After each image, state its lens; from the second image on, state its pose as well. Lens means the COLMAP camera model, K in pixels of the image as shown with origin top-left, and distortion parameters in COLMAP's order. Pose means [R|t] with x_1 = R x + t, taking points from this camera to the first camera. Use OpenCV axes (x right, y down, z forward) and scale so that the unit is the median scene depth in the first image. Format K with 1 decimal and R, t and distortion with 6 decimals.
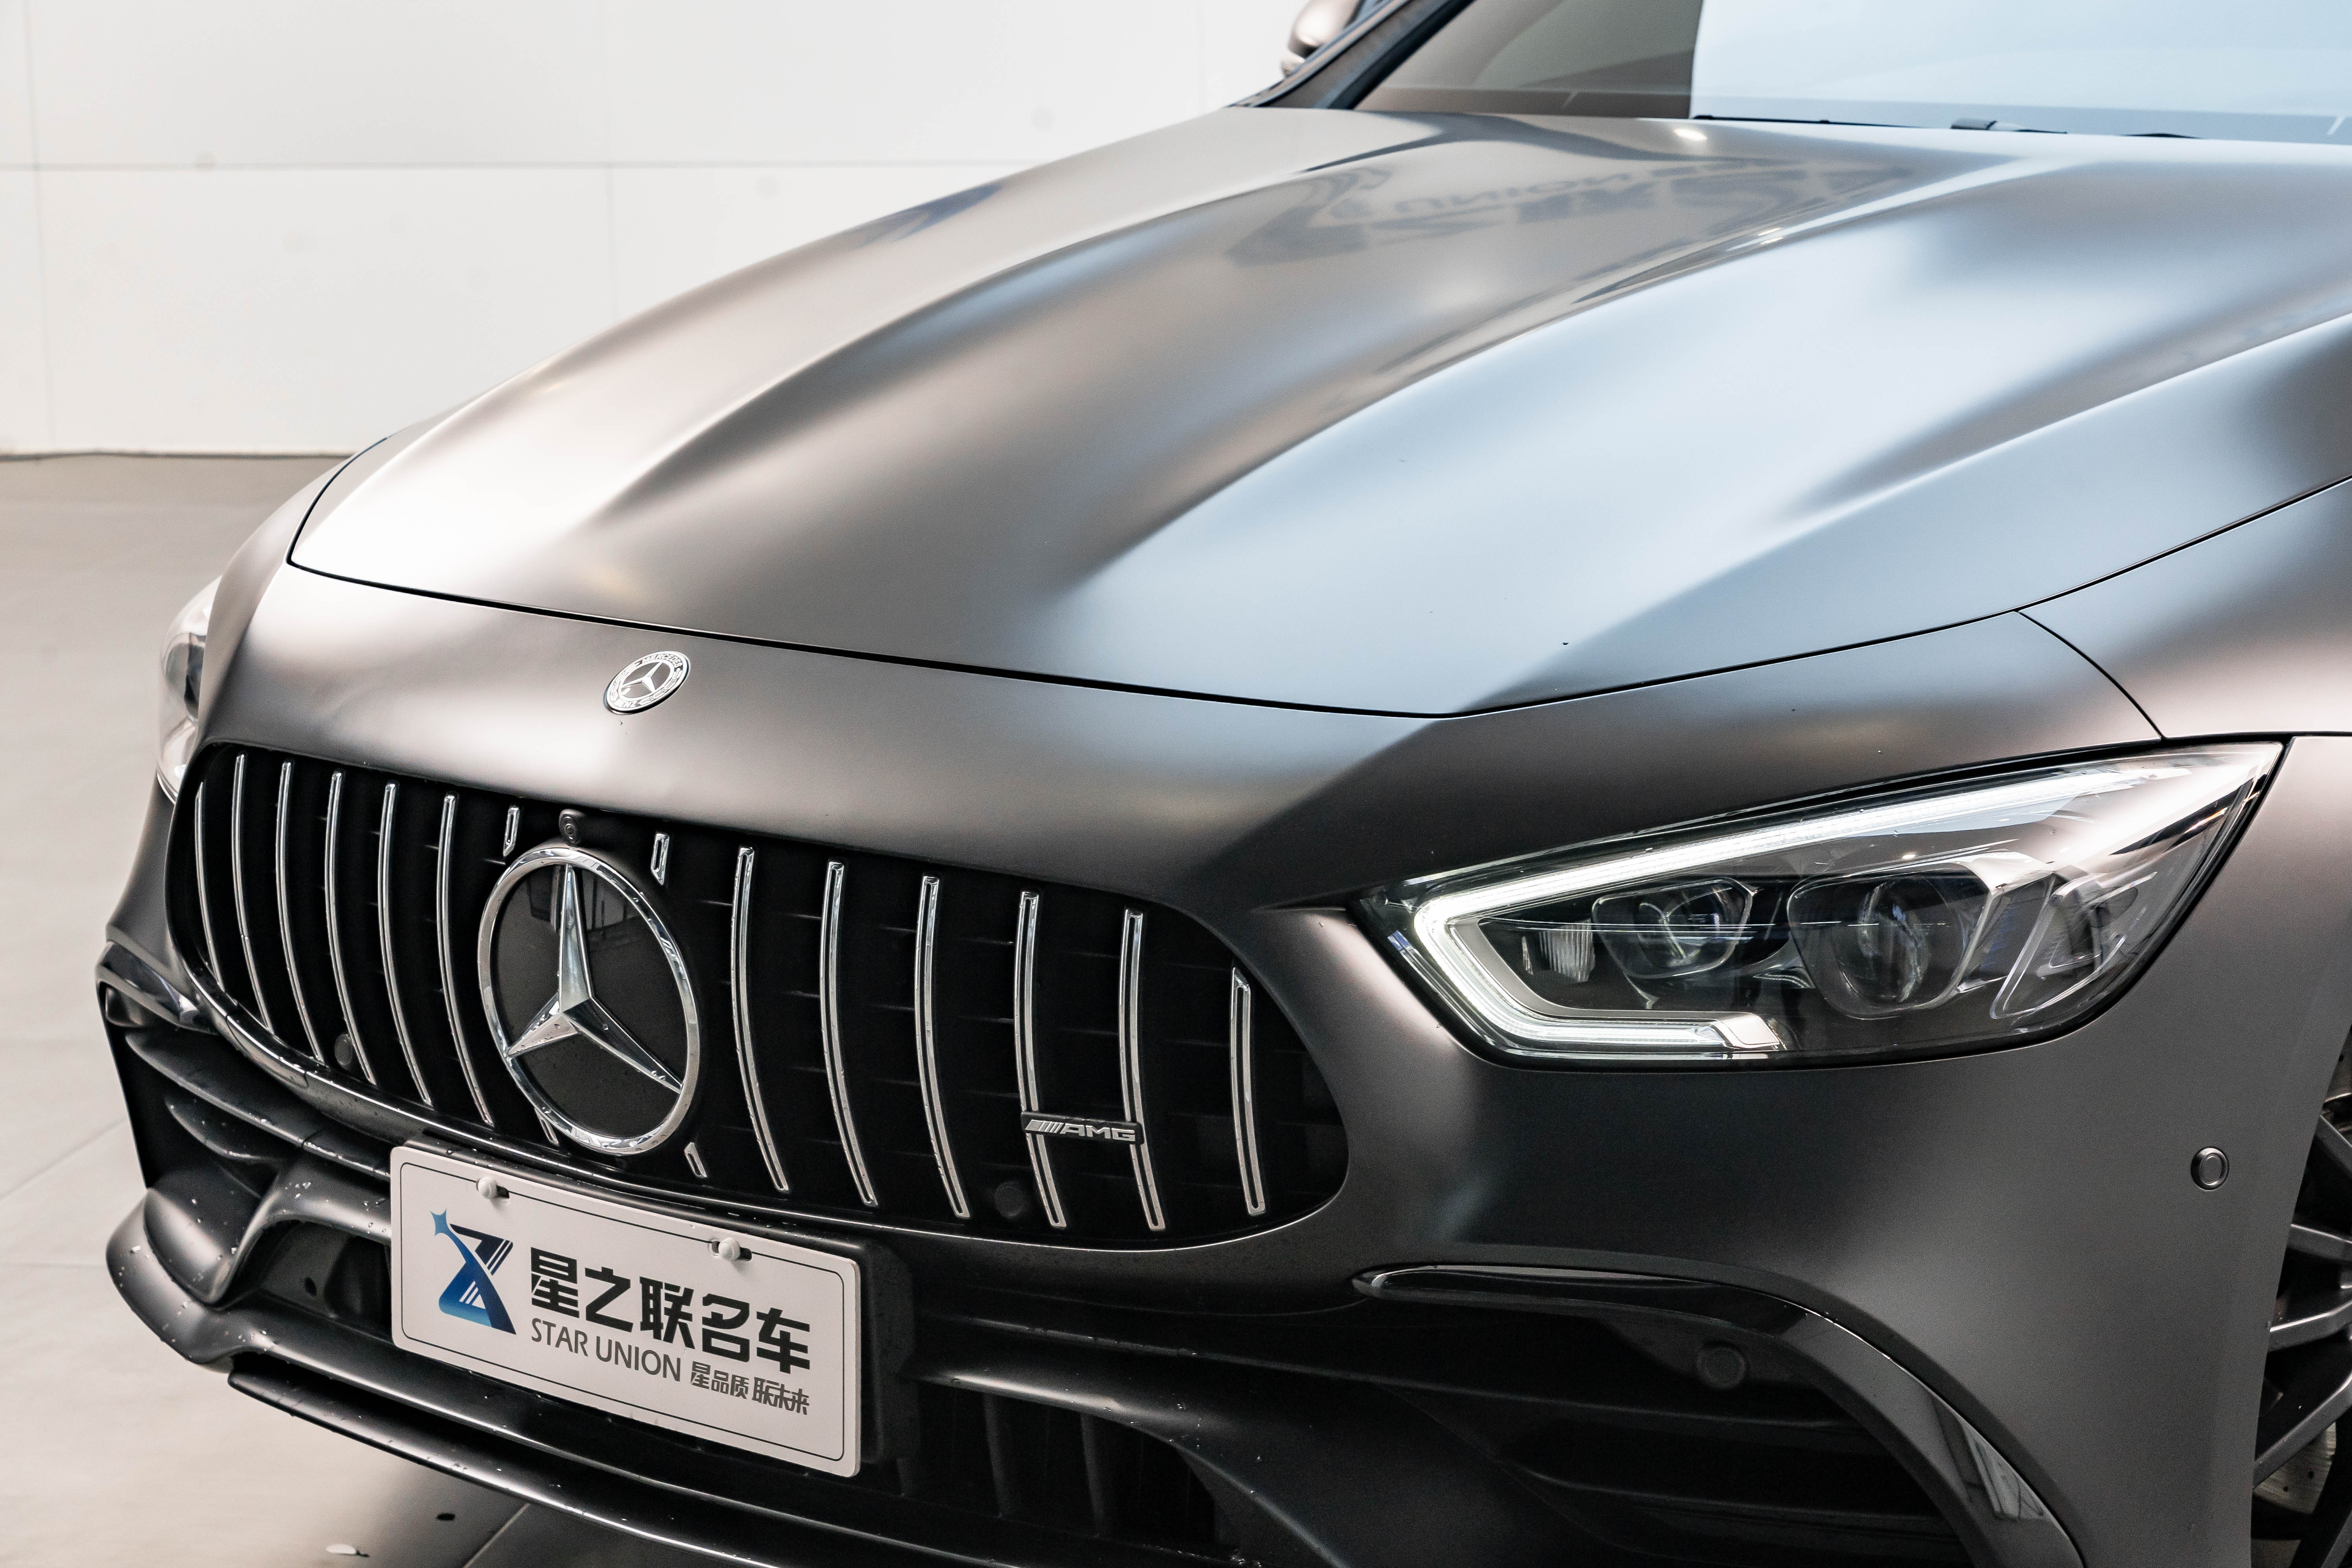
lens RADIAL K [[5185.0, 0, 1175.6], [0, 5185.0, 776.9], [0, 0, 1]] dist [0.109174, 0.000000]
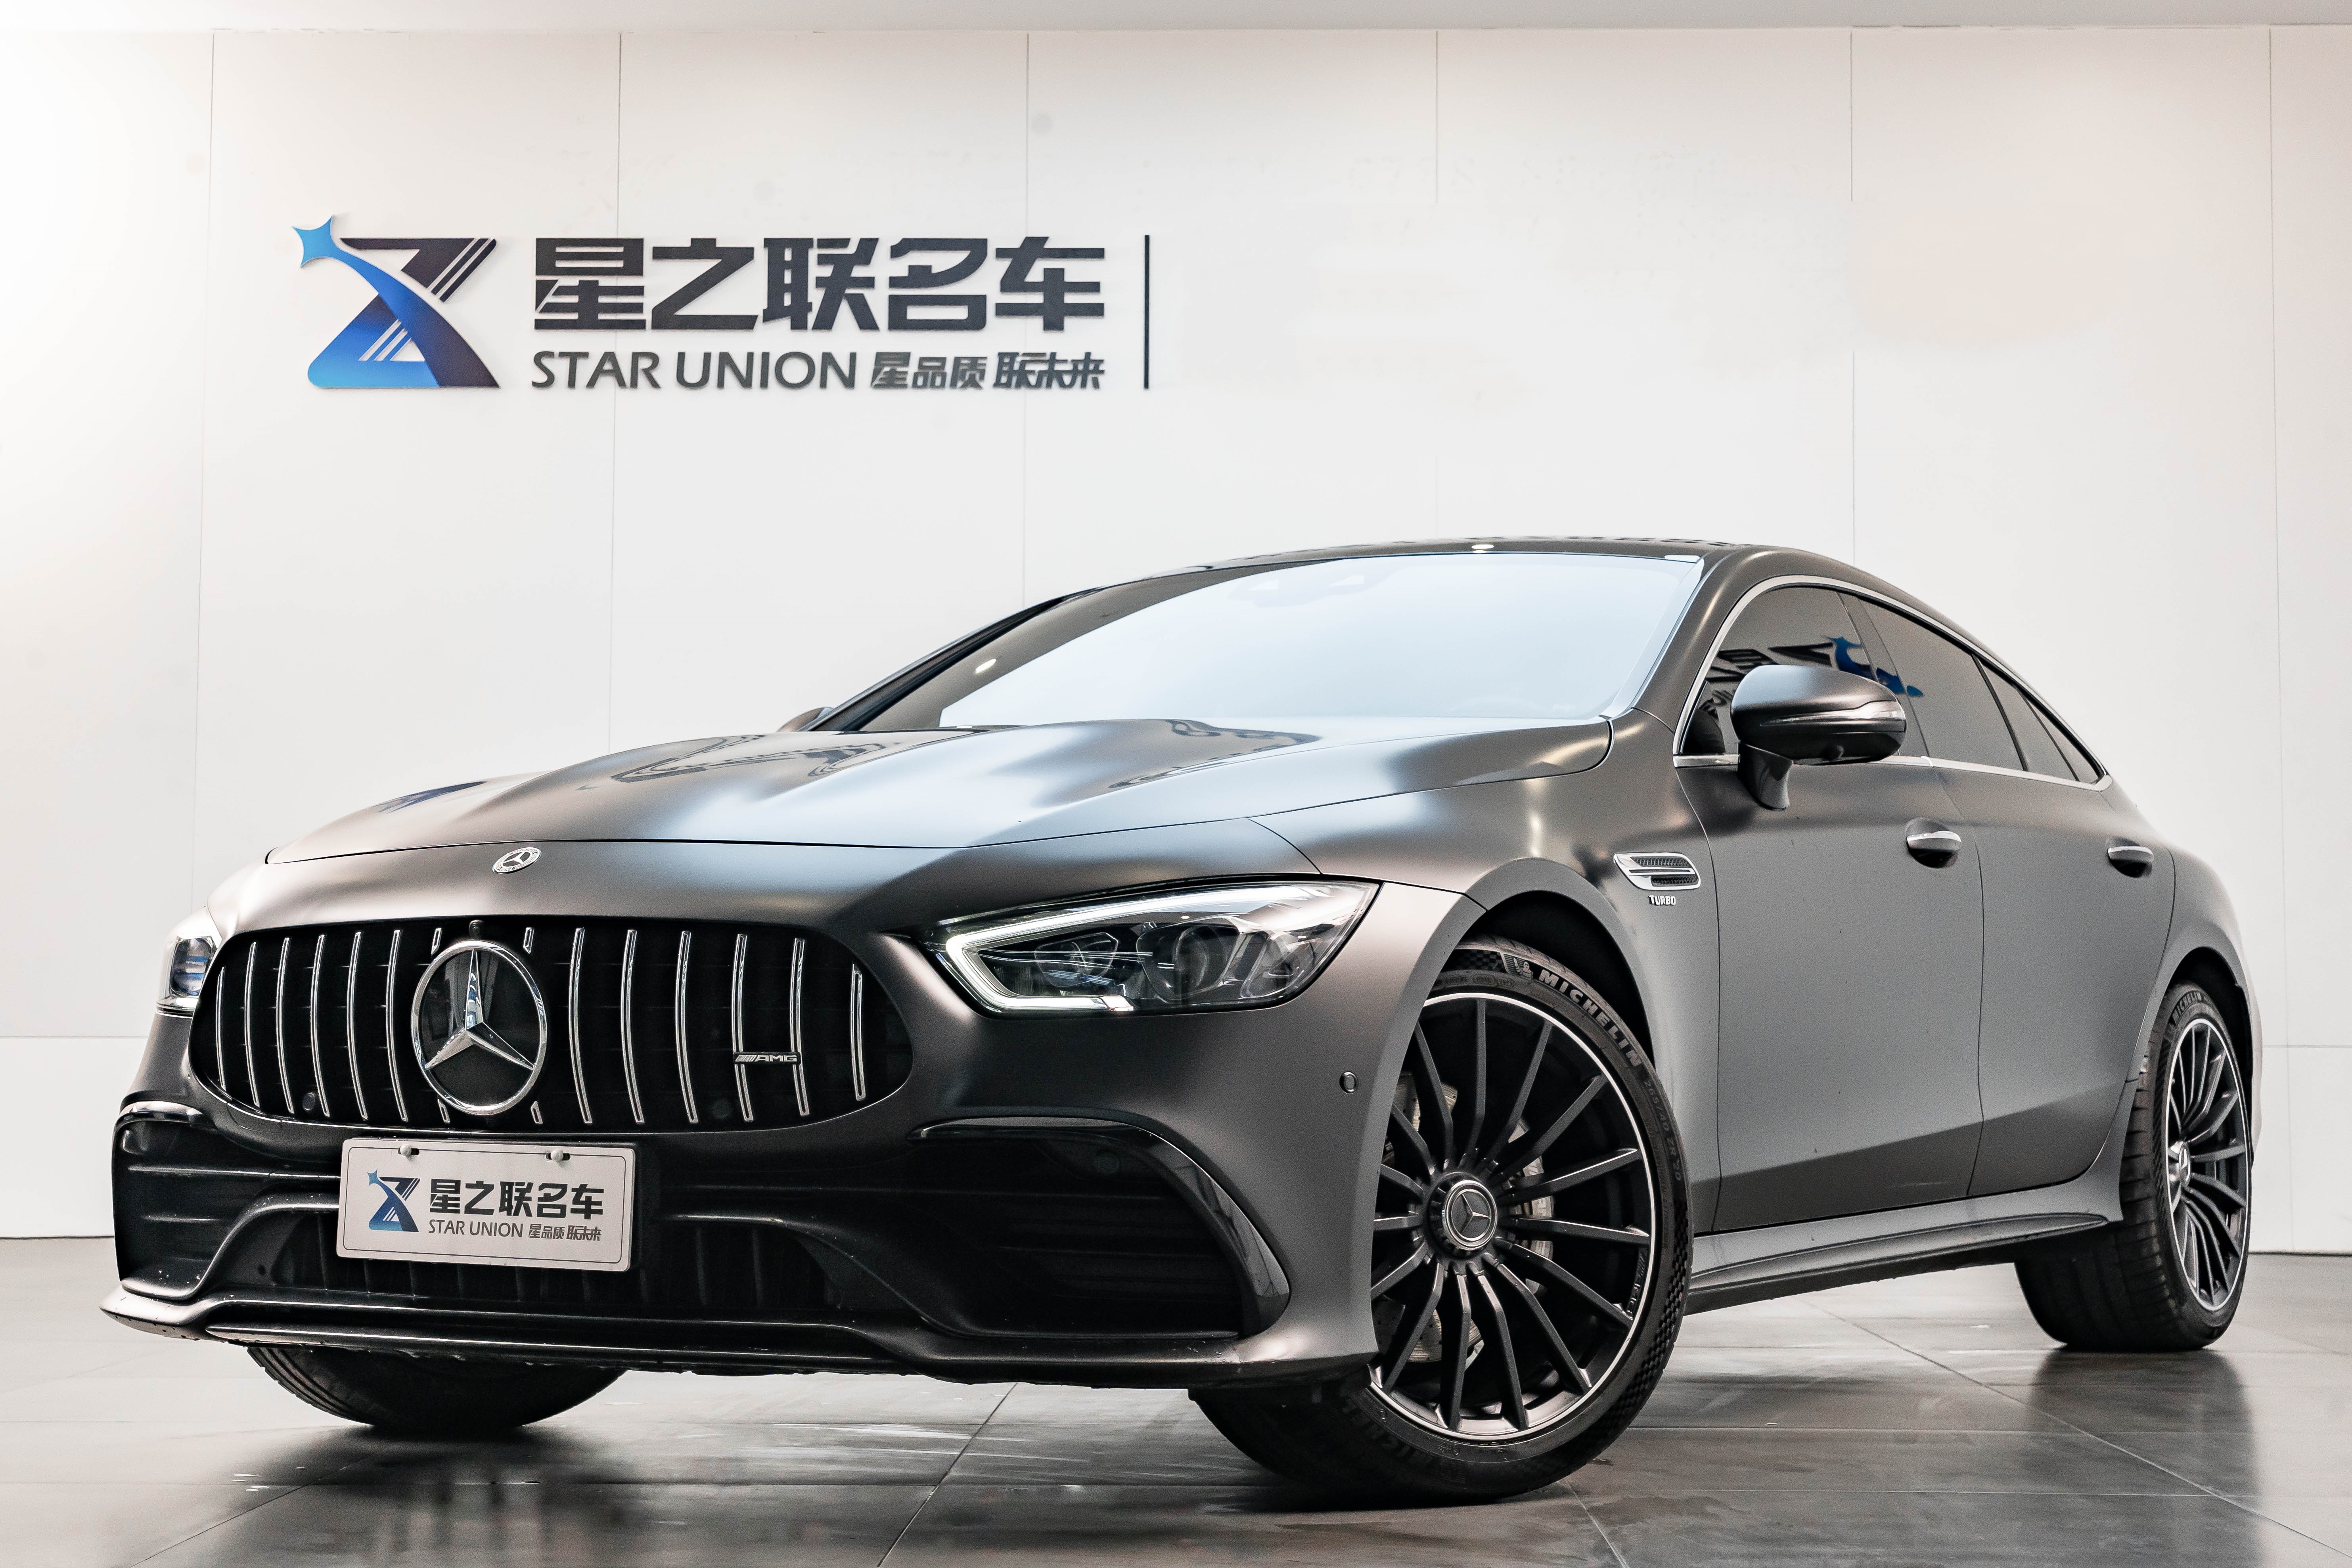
lens RADIAL K [[3990.4, 0, 1182.5], [0, 3990.4, 740.5], [0, 0, 1]] dist [0.053612, 0.000000]
pose [[0.982541, 0.039940, 0.181708, -0.131169], [0.010481, 0.963251, -0.268398, 0.330505], [-0.185750, 0.265616, 0.946015, -0.410564]]
